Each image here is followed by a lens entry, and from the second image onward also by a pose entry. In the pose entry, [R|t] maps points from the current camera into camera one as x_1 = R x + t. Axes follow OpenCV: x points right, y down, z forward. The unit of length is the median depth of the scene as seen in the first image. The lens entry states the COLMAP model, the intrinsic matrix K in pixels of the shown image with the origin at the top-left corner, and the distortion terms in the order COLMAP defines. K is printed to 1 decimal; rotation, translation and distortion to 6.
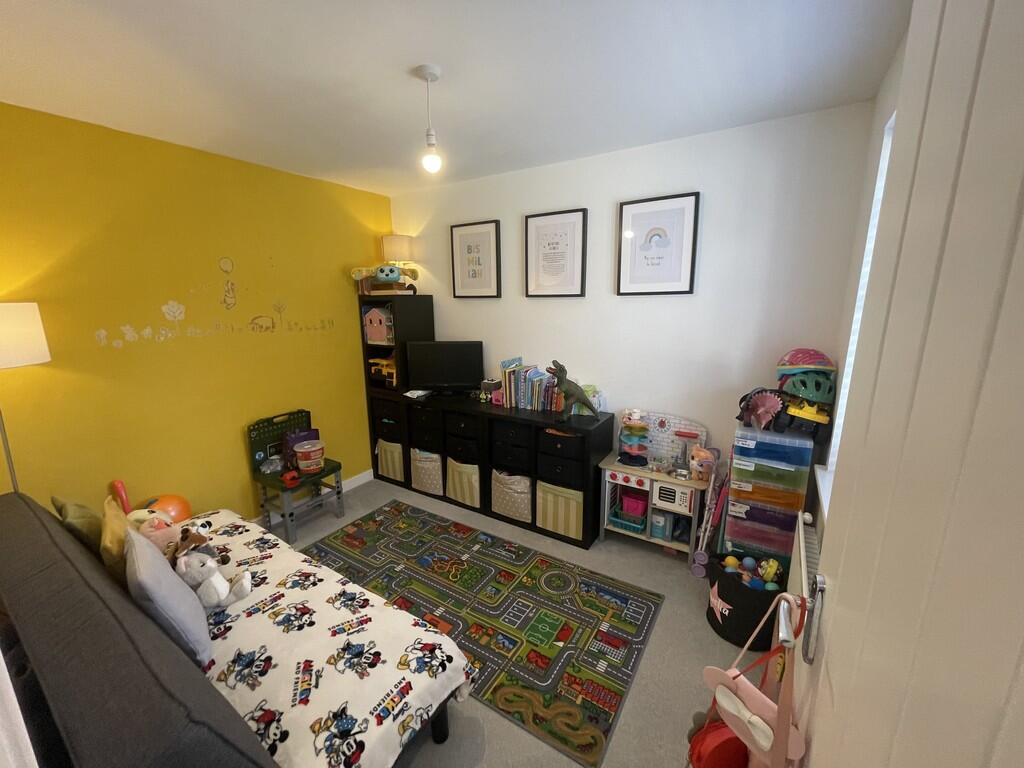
lens RADIAL K [[412.9, 0, 508.6], [0, 412.9, 387.3], [0, 0, 1]] dist [0.007138, 0.000033]
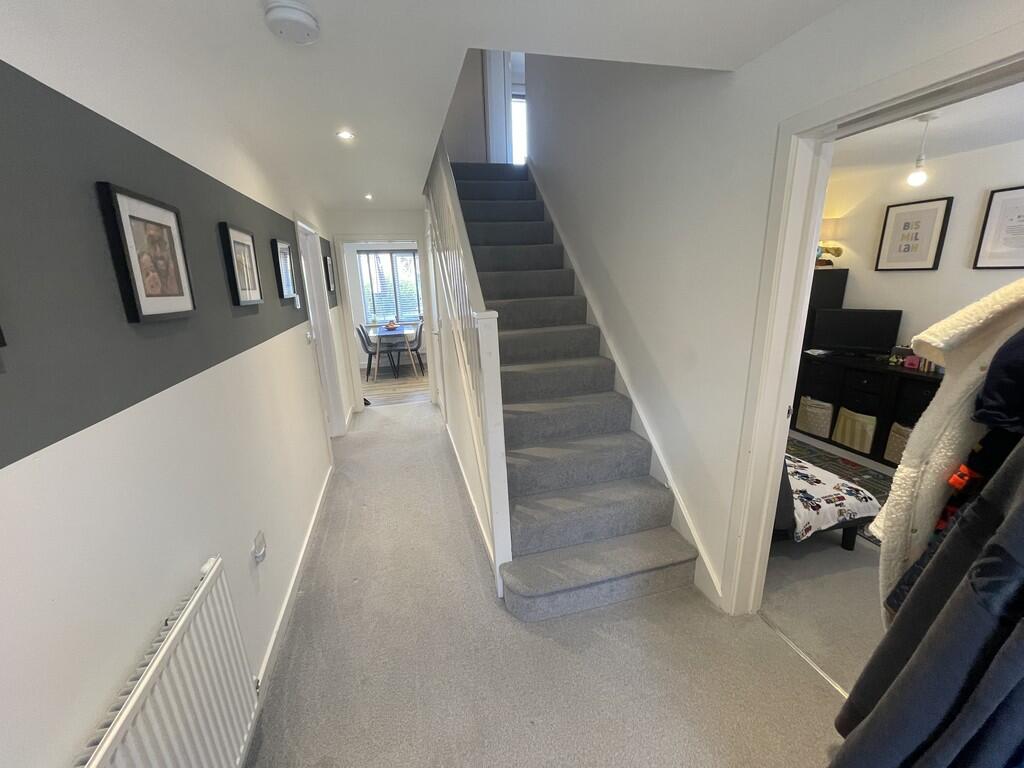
lens RADIAL K [[412.9, 0, 508.6], [0, 412.9, 387.3], [0, 0, 1]] dist [0.007138, 0.000033]
pose [[0.745678, 0.160644, -0.646651, -0.100695], [-0.118635, 0.987004, 0.108393, 0.098879], [0.655659, -0.004111, 0.755046, -0.546220]]
